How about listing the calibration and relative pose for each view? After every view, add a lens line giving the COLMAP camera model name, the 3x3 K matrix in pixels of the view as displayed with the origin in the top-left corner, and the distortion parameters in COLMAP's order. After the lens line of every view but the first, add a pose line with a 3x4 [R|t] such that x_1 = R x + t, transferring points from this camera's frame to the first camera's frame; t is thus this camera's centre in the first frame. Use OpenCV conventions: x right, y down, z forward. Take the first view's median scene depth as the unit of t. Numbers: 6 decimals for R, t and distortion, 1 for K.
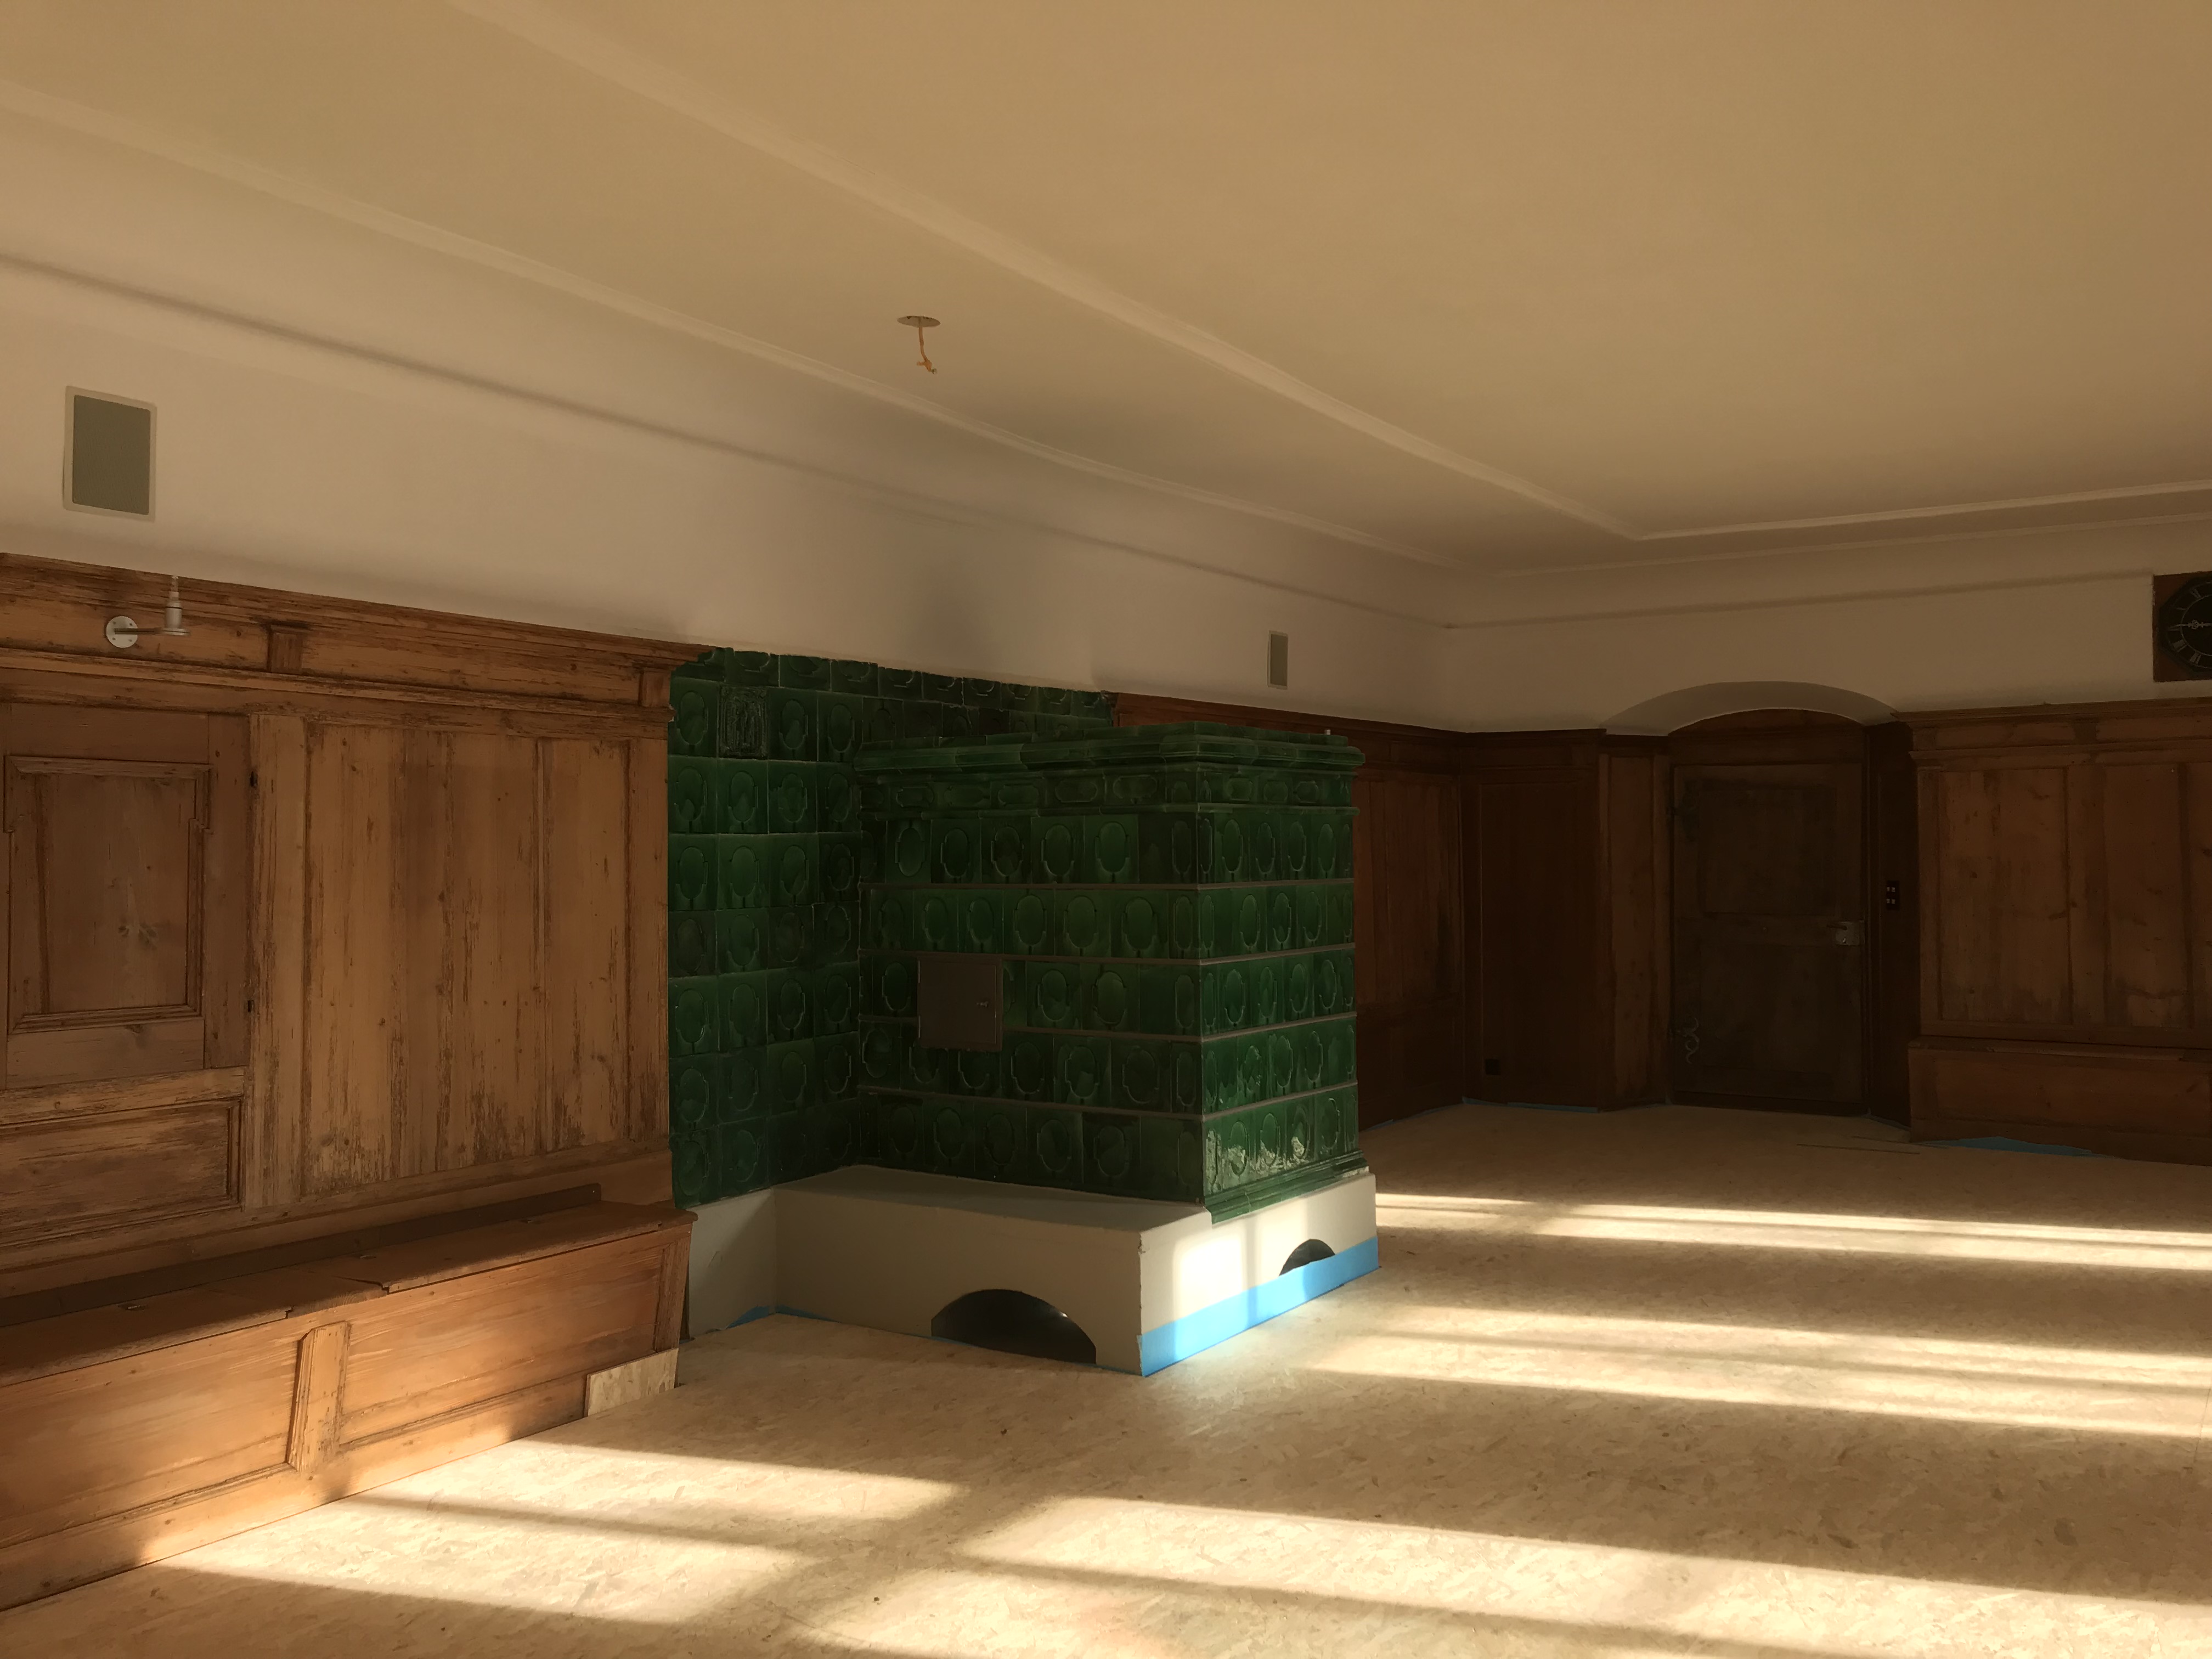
lens RADIAL K [[1834.2, 0, 1106.0], [0, 1834.2, 829.5], [0, 0, 1]] dist [0.054380, -0.001066]
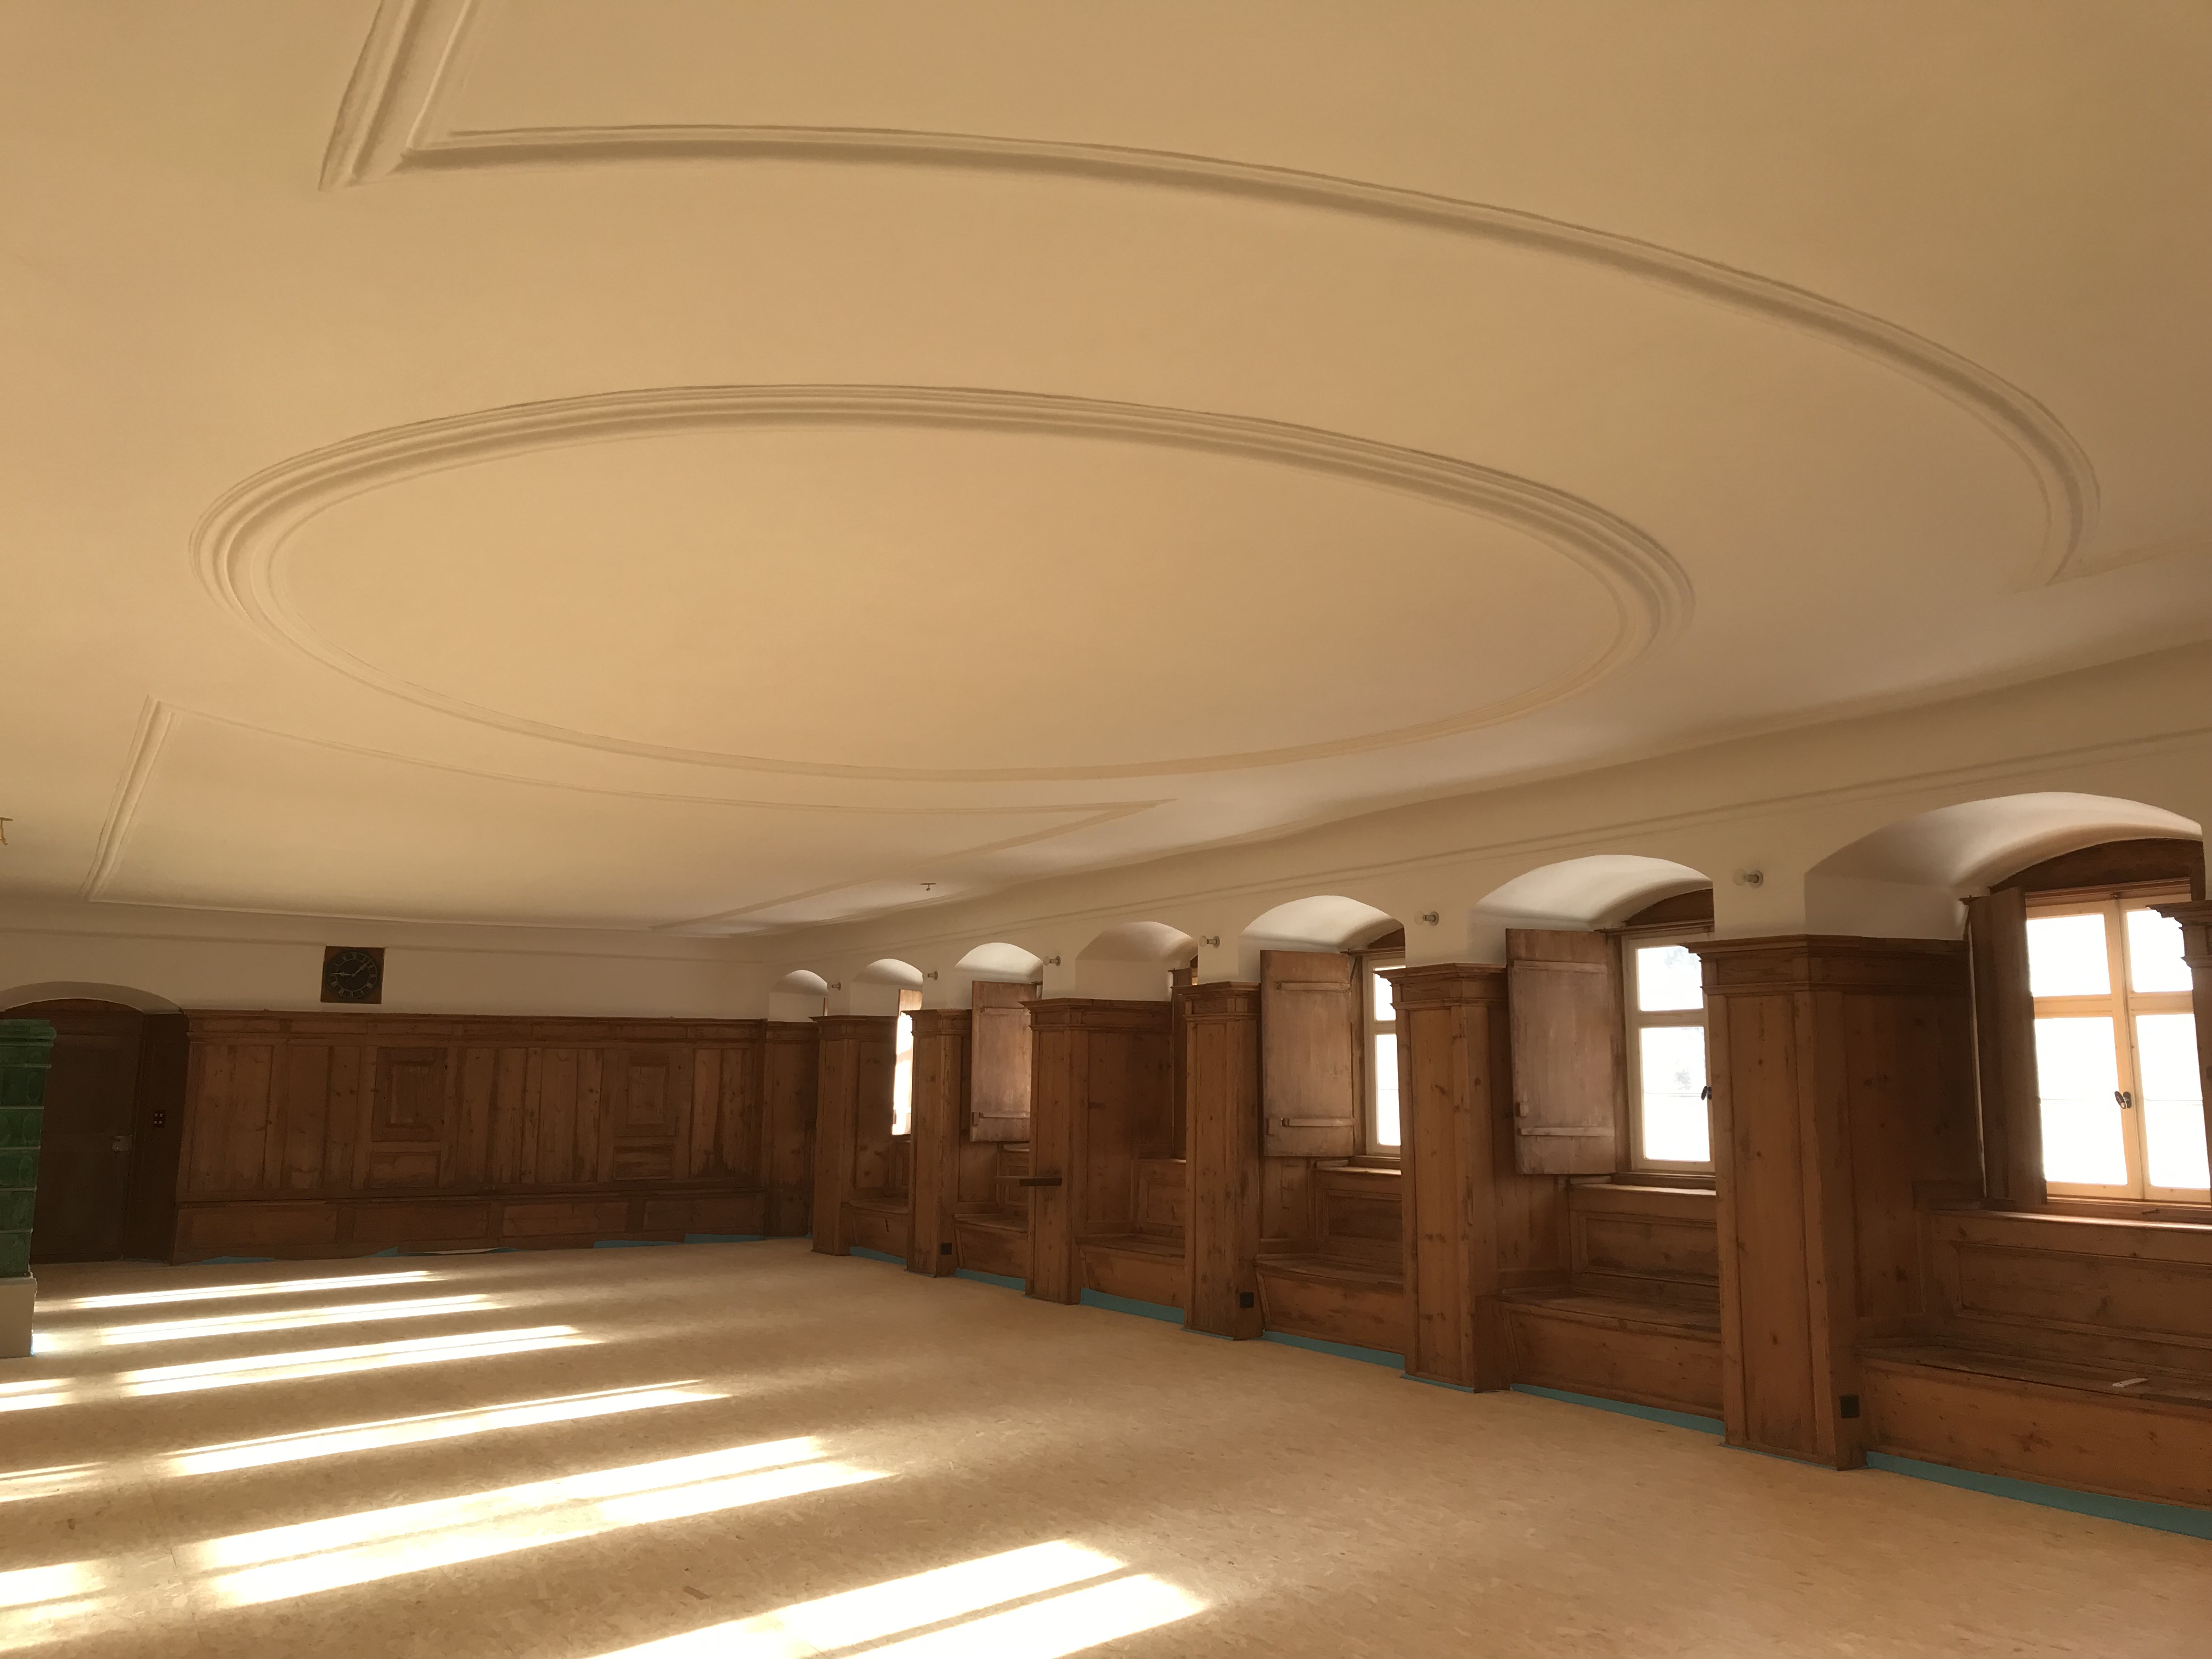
lens RADIAL K [[1772.8, 0, 1100.8], [0, 1772.8, 801.6], [0, 0, 1]] dist [0.082923, -0.180305]
pose [[0.445241, 0.157416, 0.881465, -0.712911], [-0.023258, 0.986126, -0.164360, -0.000171], [-0.895109, 0.052679, 0.442725, -0.516779]]
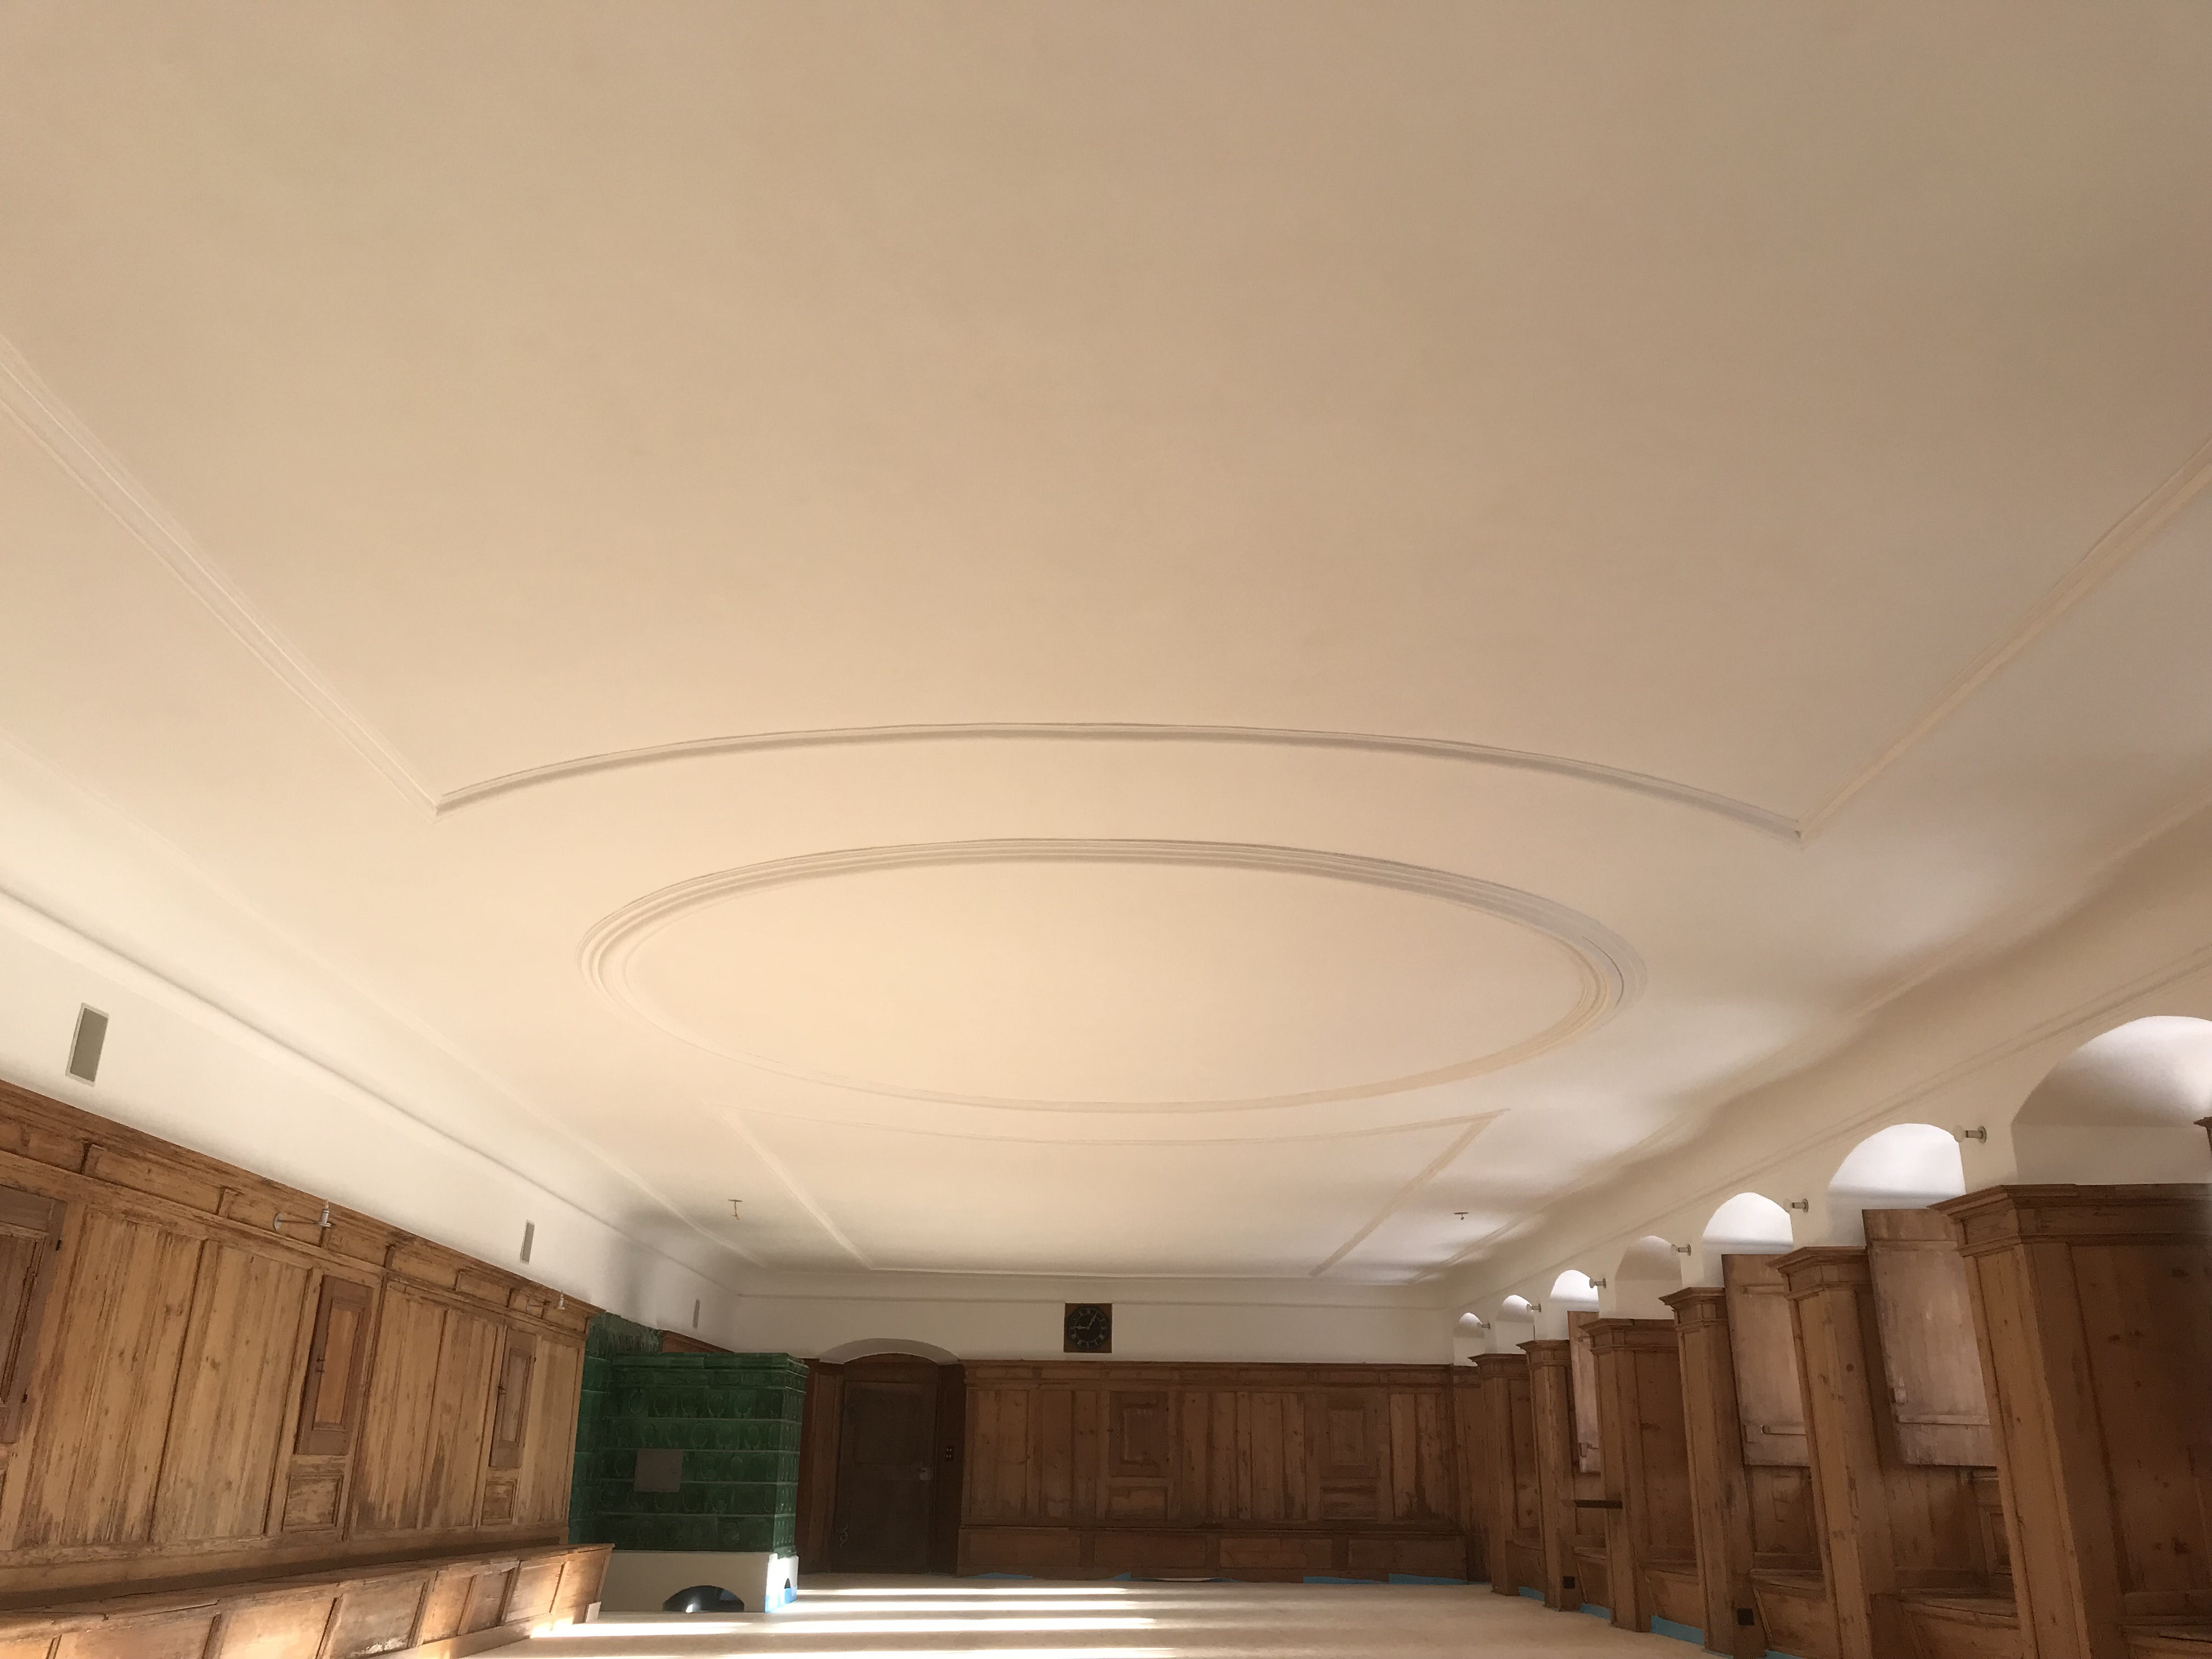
lens RADIAL K [[1783.7, 0, 1106.0], [0, 1783.7, 829.5], [0, 0, 1]] dist [0.015263, -0.003147]
pose [[0.829925, 0.210447, 0.516658, -0.639615], [-0.029086, 0.941182, -0.336645, 0.050748], [-0.557116, 0.264363, 0.787232, -0.887751]]
